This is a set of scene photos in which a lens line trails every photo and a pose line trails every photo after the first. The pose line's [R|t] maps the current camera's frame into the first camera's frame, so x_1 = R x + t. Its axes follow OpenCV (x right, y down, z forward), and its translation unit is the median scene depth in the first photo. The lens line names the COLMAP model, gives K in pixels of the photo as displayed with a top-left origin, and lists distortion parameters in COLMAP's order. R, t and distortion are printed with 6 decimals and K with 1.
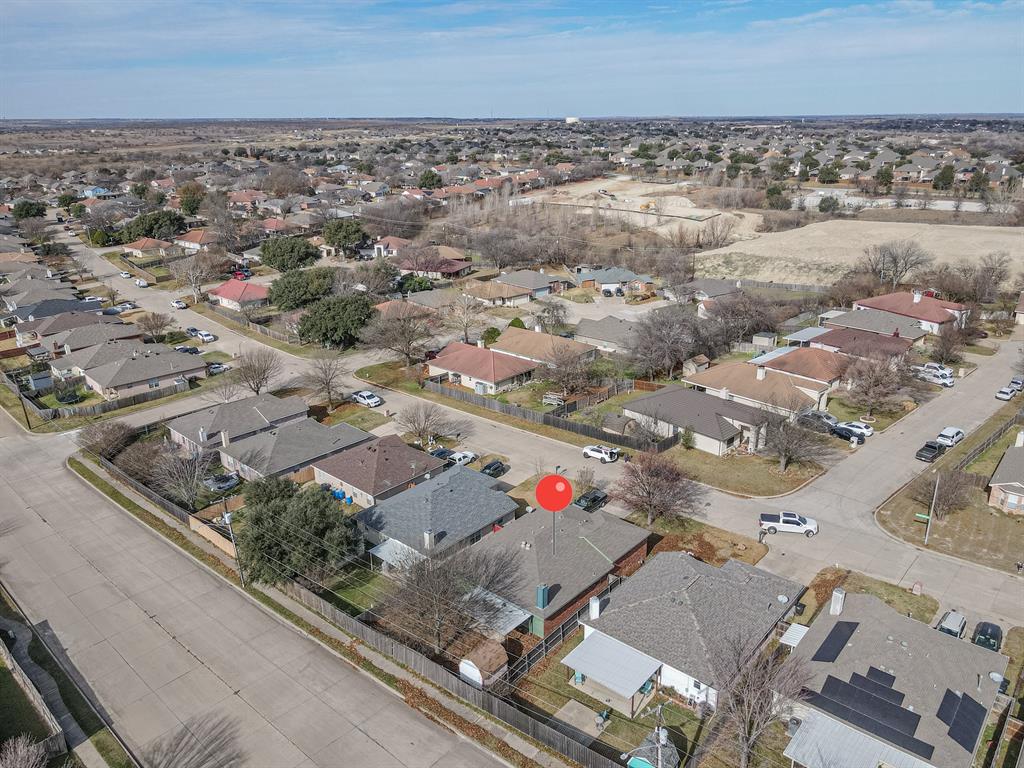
lens RADIAL K [[747.9, 0, 512.0], [0, 747.9, 384.0], [0, 0, 1]] dist [0.023001, 0.000034]
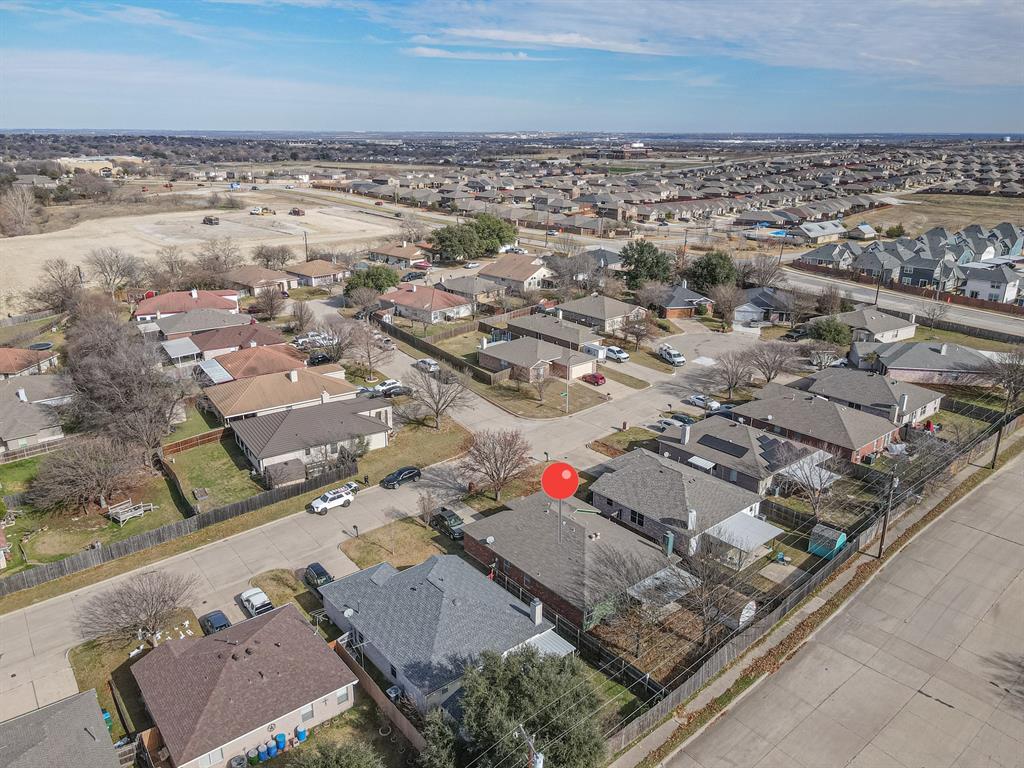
lens RADIAL K [[747.9, 0, 512.0], [0, 747.9, 384.0], [0, 0, 1]] dist [0.023001, 0.000034]
pose [[0.166981, -0.308301, 0.936519, -0.606108], [0.336989, 0.910498, 0.239650, -0.162661], [-0.926583, 0.275580, 0.255930, 0.582055]]
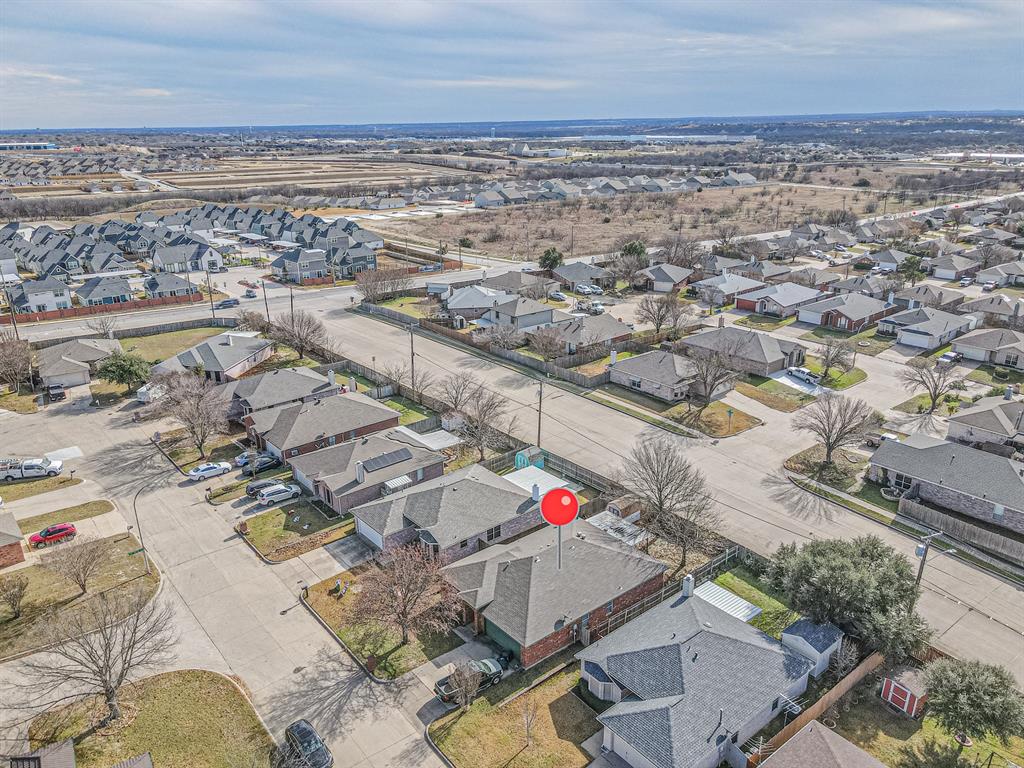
lens RADIAL K [[747.9, 0, 512.0], [0, 747.9, 384.0], [0, 0, 1]] dist [0.023001, 0.000034]
pose [[-0.986874, -0.032893, 0.158104, -0.013999], [0.074950, 0.773914, 0.628840, -0.407329], [-0.143043, 0.632436, -0.761290, 1.198685]]
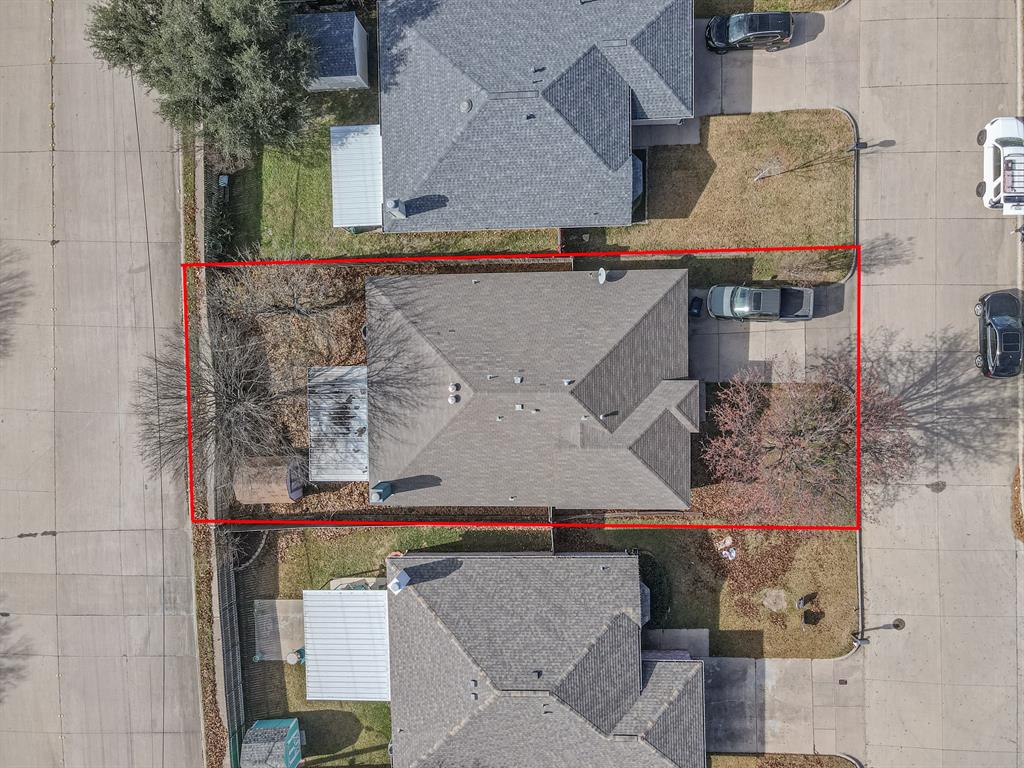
lens RADIAL K [[747.9, 0, 512.0], [0, 747.9, 384.0], [0, 0, 1]] dist [0.023001, 0.000034]
pose [[0.667941, 0.743927, -0.020675, 0.054876], [-0.175778, 0.184698, 0.966948, -0.228839], [0.723157, -0.642230, 0.254133, 0.657615]]
